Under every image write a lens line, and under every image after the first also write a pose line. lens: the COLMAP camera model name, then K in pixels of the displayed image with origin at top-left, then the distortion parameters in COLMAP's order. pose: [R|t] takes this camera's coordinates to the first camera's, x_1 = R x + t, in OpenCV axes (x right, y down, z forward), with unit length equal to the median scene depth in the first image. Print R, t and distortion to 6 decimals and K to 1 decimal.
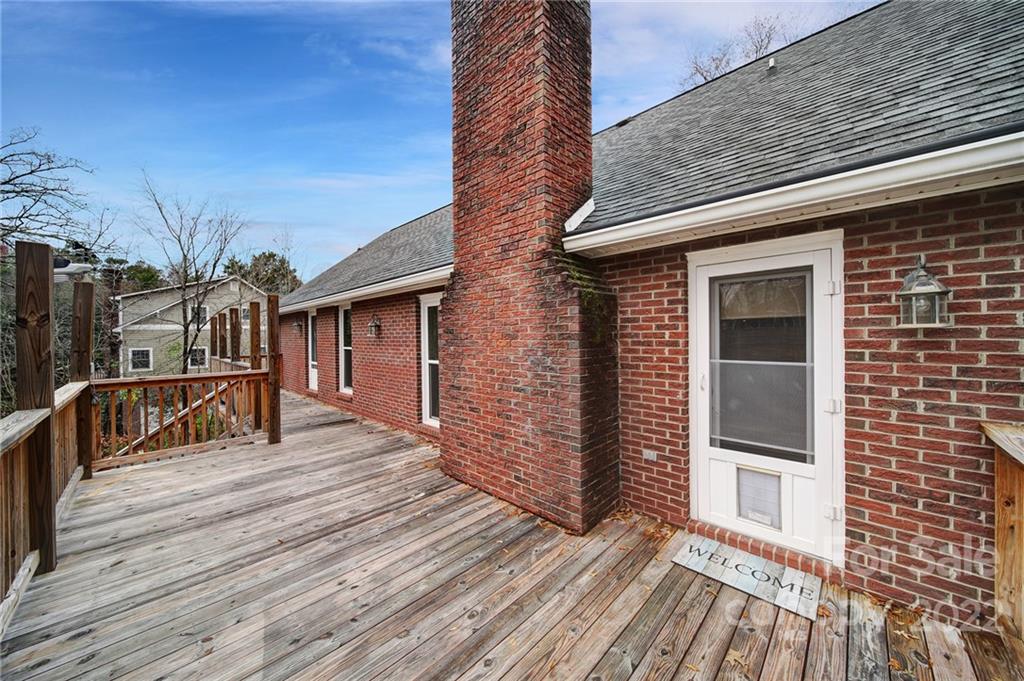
lens RADIAL K [[359.5, 0, 510.8], [0, 359.5, 336.2], [0, 0, 1]] dist [-0.001938, -0.000167]
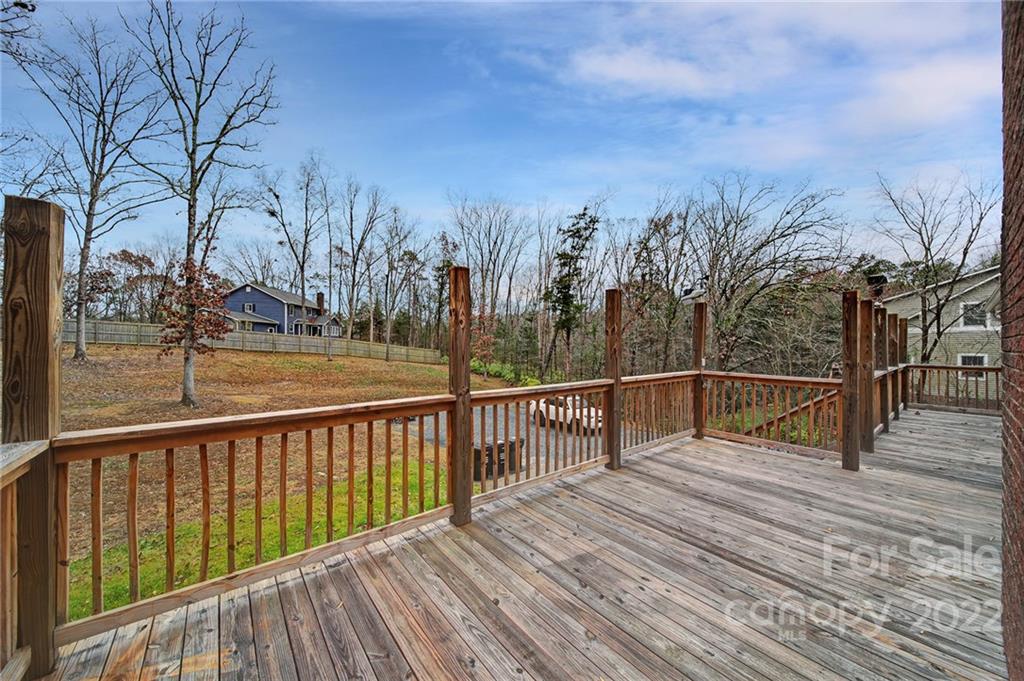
lens RADIAL K [[359.5, 0, 507.8], [0, 359.5, 340.5], [0, 0, 1]] dist [-0.001938, -0.000167]
pose [[-0.122307, 0.005248, -0.992478, 0.432404], [-0.005442, 0.999967, 0.005959, -0.000853], [0.992477, 0.006129, -0.122275, 0.529382]]
